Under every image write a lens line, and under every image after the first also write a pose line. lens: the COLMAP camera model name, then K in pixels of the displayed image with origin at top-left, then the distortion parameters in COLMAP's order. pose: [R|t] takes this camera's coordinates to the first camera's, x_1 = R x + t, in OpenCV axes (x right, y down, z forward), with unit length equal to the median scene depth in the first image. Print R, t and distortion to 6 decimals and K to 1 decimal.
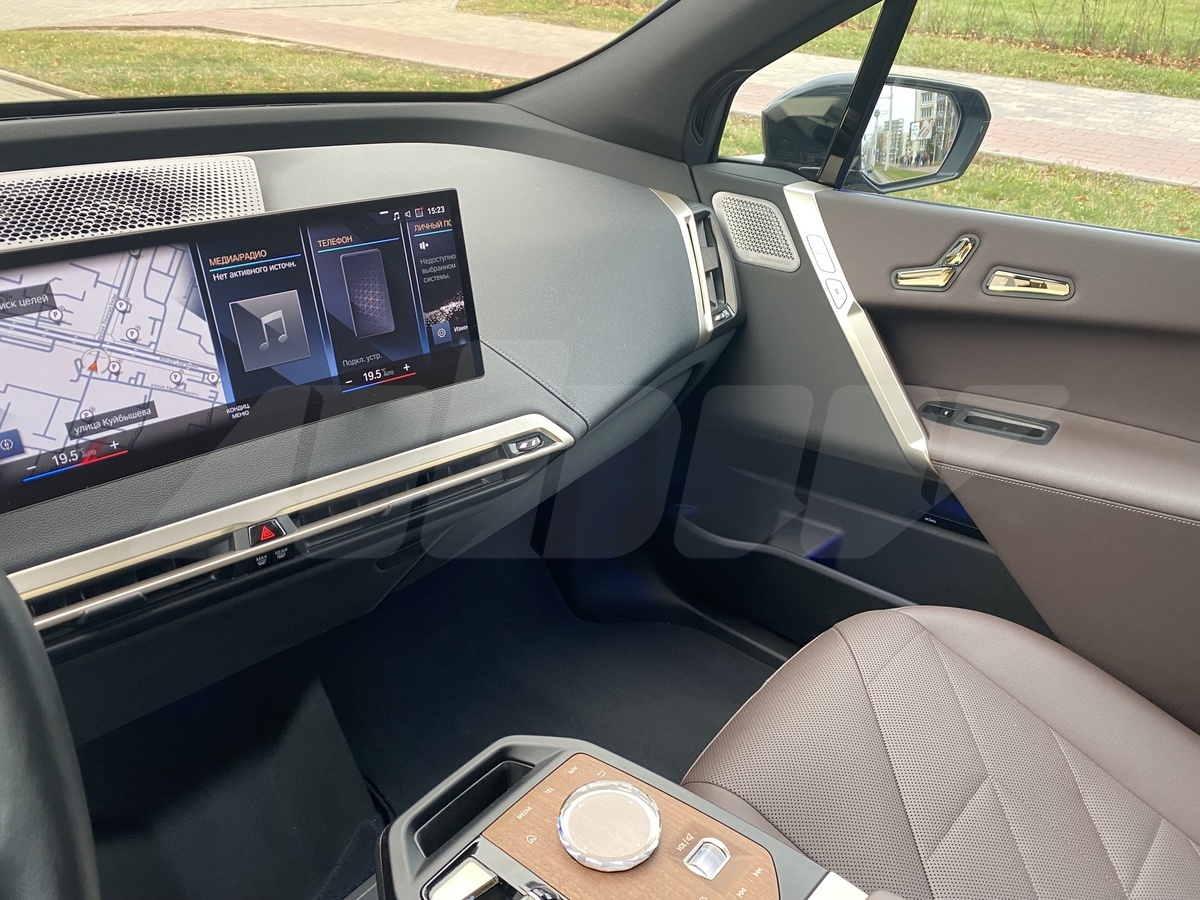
lens RADIAL K [[897.4, 0, 597.5], [0, 897.4, 468.8], [0, 0, 1]] dist [0.057582, -0.103440]
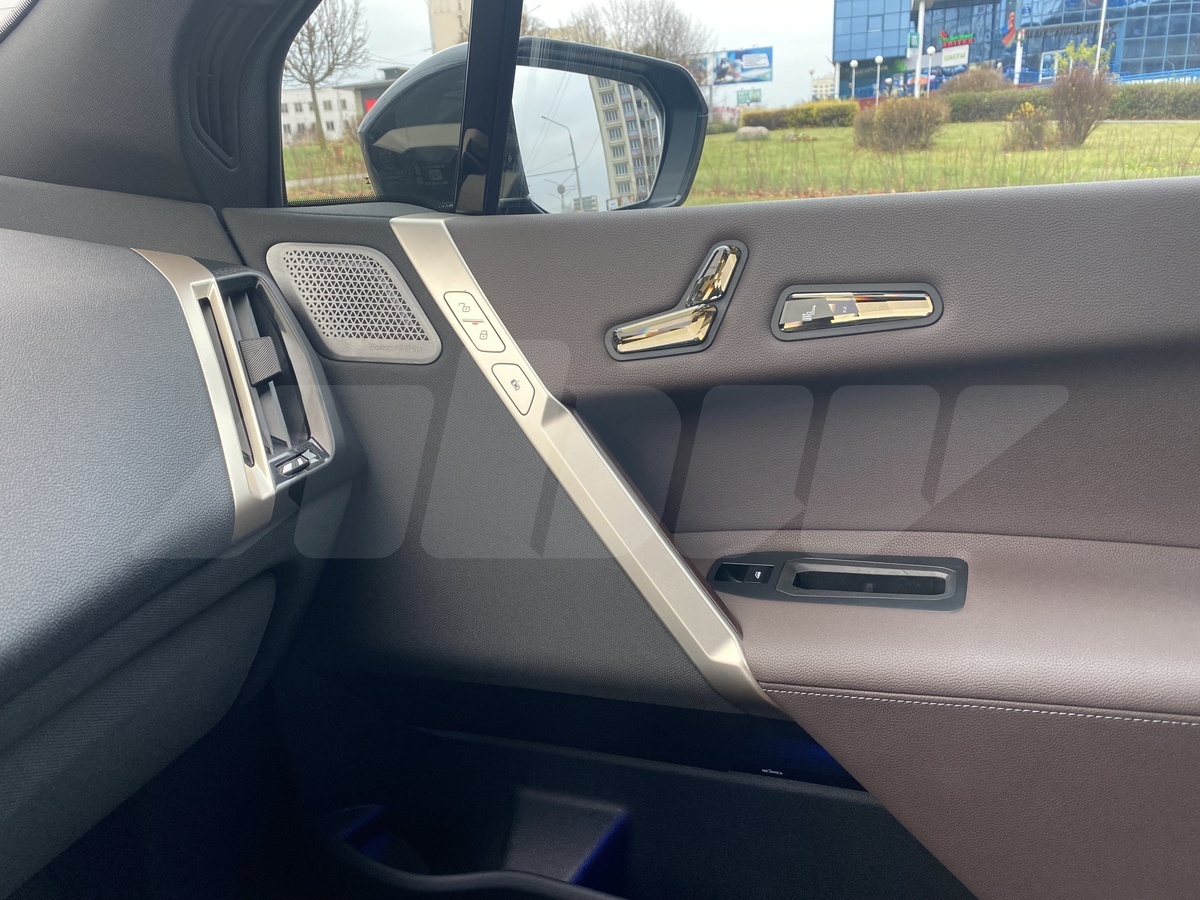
lens RADIAL K [[897.4, 0, 597.5], [0, 897.4, 468.8], [0, 0, 1]] dist [0.057582, -0.103440]
pose [[0.954348, -0.160737, 0.251760, 0.166684], [0.202014, 0.968192, -0.147631, -0.060300], [-0.220022, 0.191750, 0.956463, 0.484570]]
